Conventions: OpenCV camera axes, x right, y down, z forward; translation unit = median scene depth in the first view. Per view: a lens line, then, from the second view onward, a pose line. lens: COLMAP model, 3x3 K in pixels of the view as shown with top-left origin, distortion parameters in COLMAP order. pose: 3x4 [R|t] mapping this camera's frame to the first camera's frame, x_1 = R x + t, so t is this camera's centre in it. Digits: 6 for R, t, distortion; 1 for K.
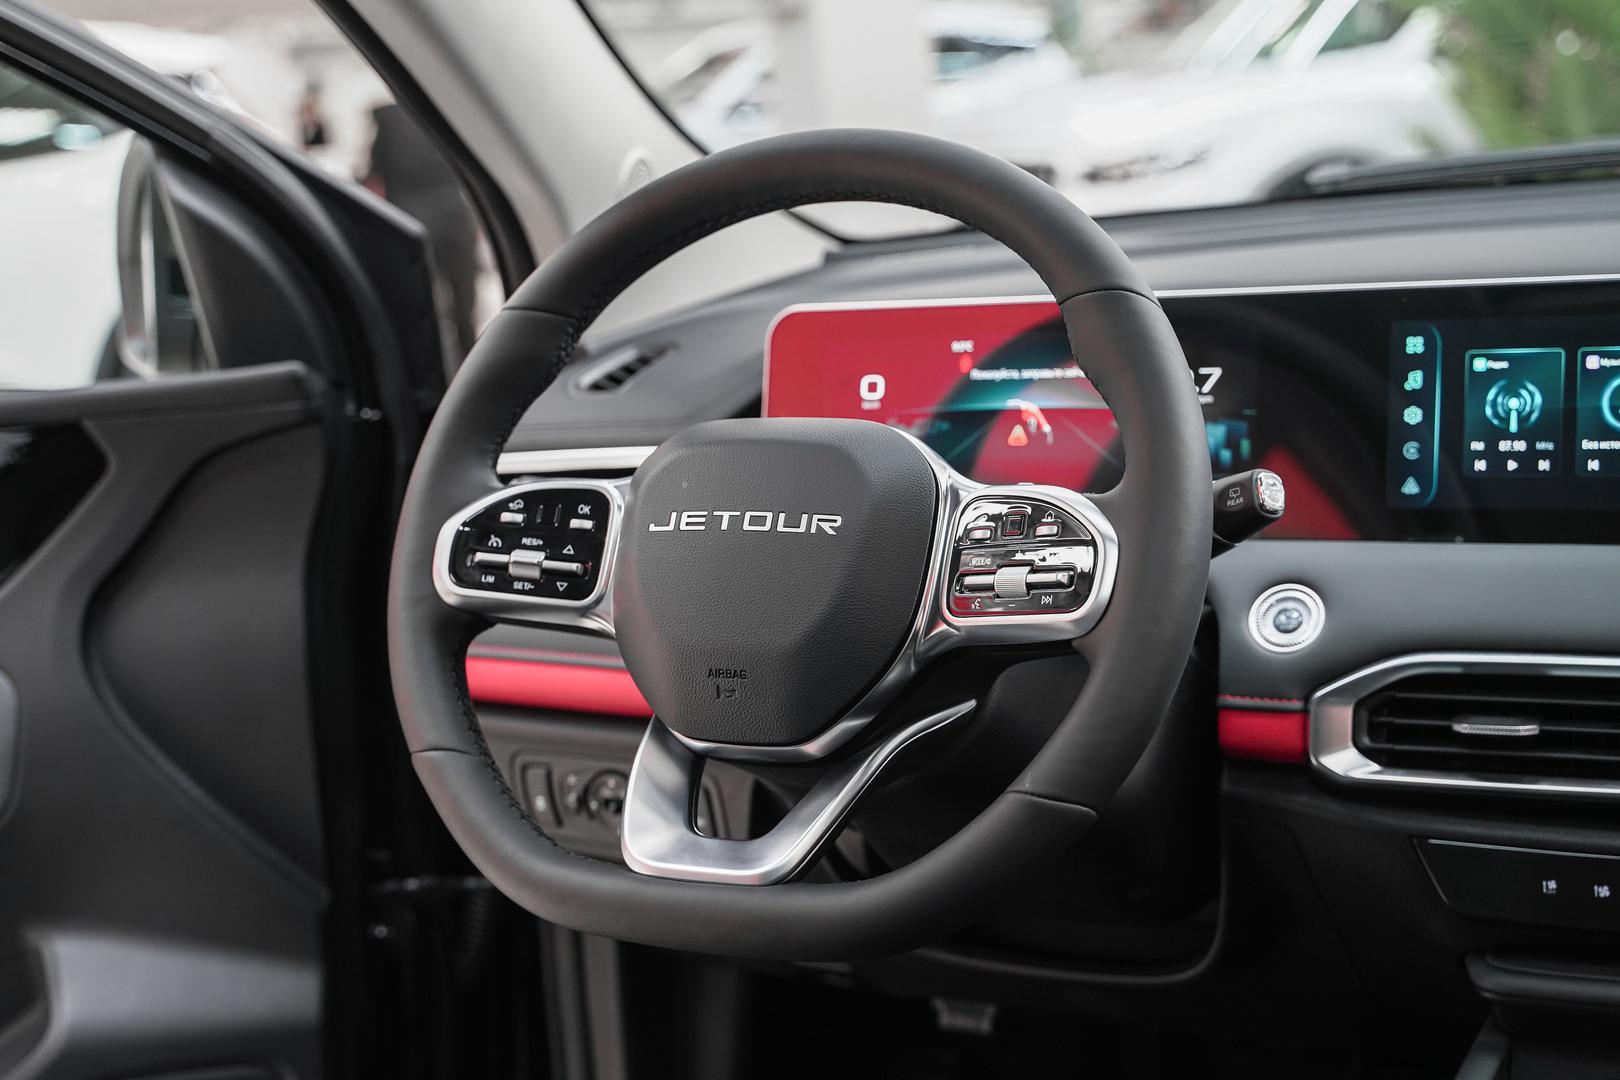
lens RADIAL K [[2378.2, 0, 810.0], [0, 2378.2, 540.0], [0, 0, 1]] dist [0.030446, -0.052588]
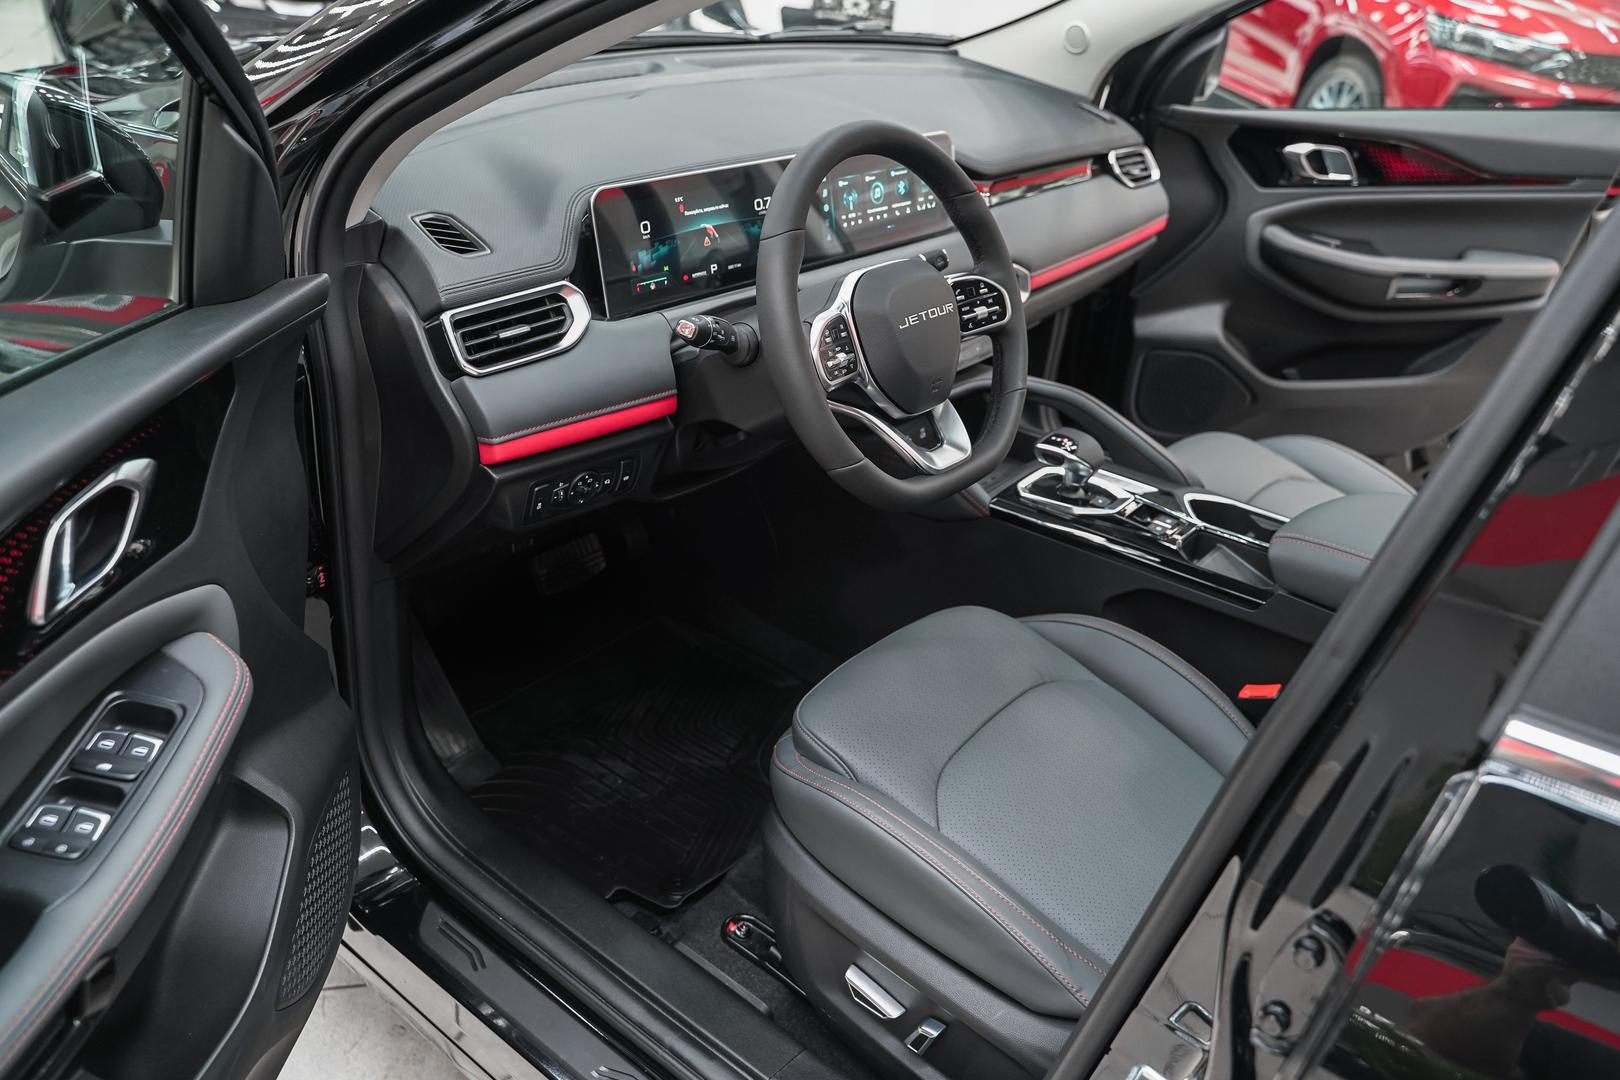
lens RADIAL K [[1291.4, 0, 810.0], [0, 1291.4, 540.0], [0, 0, 1]] dist [-0.013278, 0.002030]
pose [[0.203905, -0.388781, 0.898483, -1.135993], [0.045792, 0.920548, 0.387937, -0.267995], [-0.977919, -0.037959, 0.205507, 0.774819]]
